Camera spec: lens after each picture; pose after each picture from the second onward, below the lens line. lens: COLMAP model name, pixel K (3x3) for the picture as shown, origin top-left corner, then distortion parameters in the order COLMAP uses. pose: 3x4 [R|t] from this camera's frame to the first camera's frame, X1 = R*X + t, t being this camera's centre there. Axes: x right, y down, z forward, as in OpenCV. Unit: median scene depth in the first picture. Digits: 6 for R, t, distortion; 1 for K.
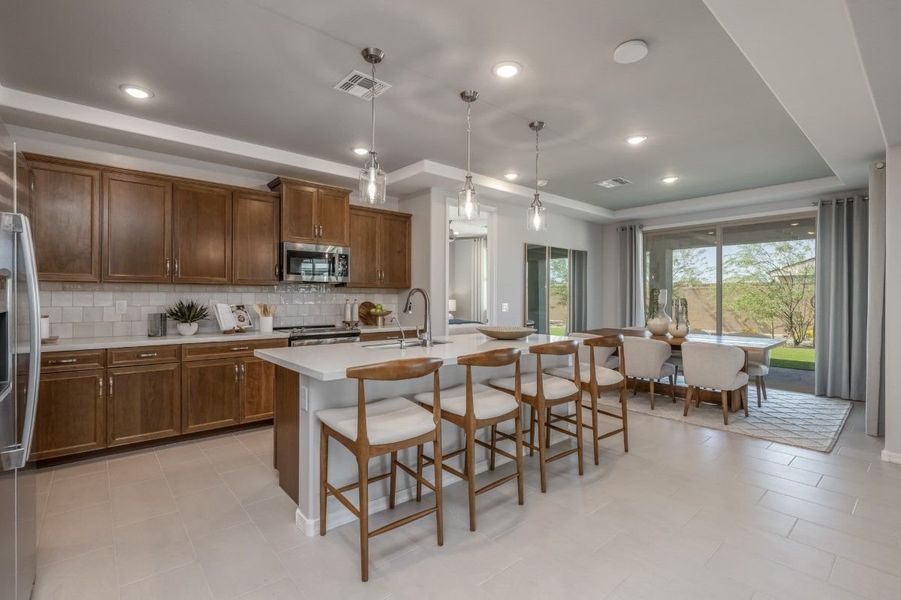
lens RADIAL K [[432.8, 0, 437.0], [0, 432.8, 299.7], [0, 0, 1]] dist [-0.002323, 0.000631]
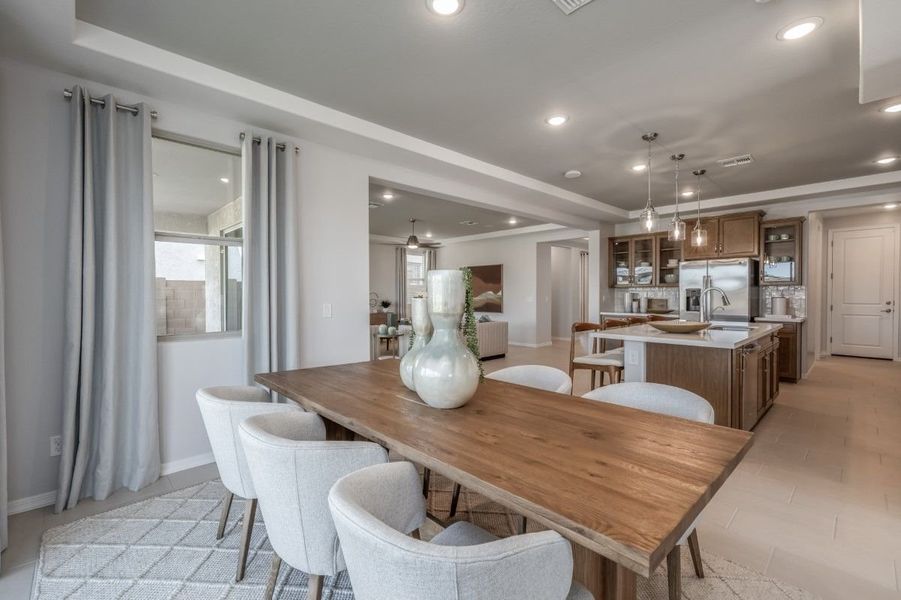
lens RADIAL K [[390.6, 0, 444.3], [0, 390.6, 299.4], [0, 0, 1]] dist [0.003167, 0.000402]
pose [[-0.996671, 0.004802, -0.081391, 0.700384], [0.003679, 0.999896, 0.013939, -0.008696], [0.081449, 0.013594, -0.996585, 1.640507]]
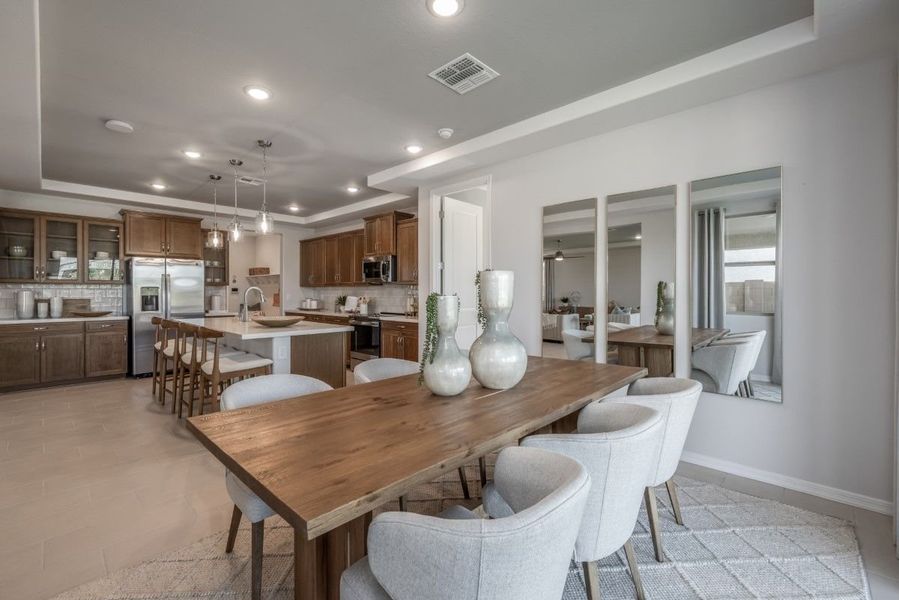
lens RADIAL K [[389.7, 0, 441.4], [0, 389.7, 290.9], [0, 0, 1]] dist [0.003167, 0.000402]
pose [[0.113695, -0.001778, -0.993514, 1.109239], [-0.001003, 0.999998, -0.001904, -0.009687], [0.993515, 0.001213, 0.113693, 1.139204]]
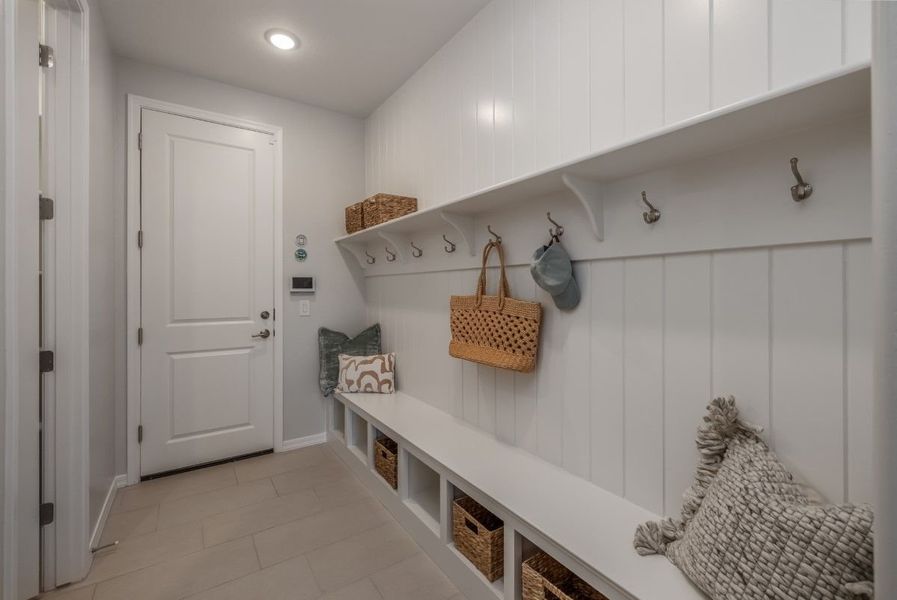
lens RADIAL K [[383.9, 0, 443.8], [0, 383.9, 288.6], [0, 0, 1]] dist [0.002703, -0.000531]
pose [[-0.082977, -0.000959, -0.996551, -0.696319], [0.002786, 0.999995, -0.001194, -0.007503], [0.996548, -0.002875, -0.082974, 0.482322]]
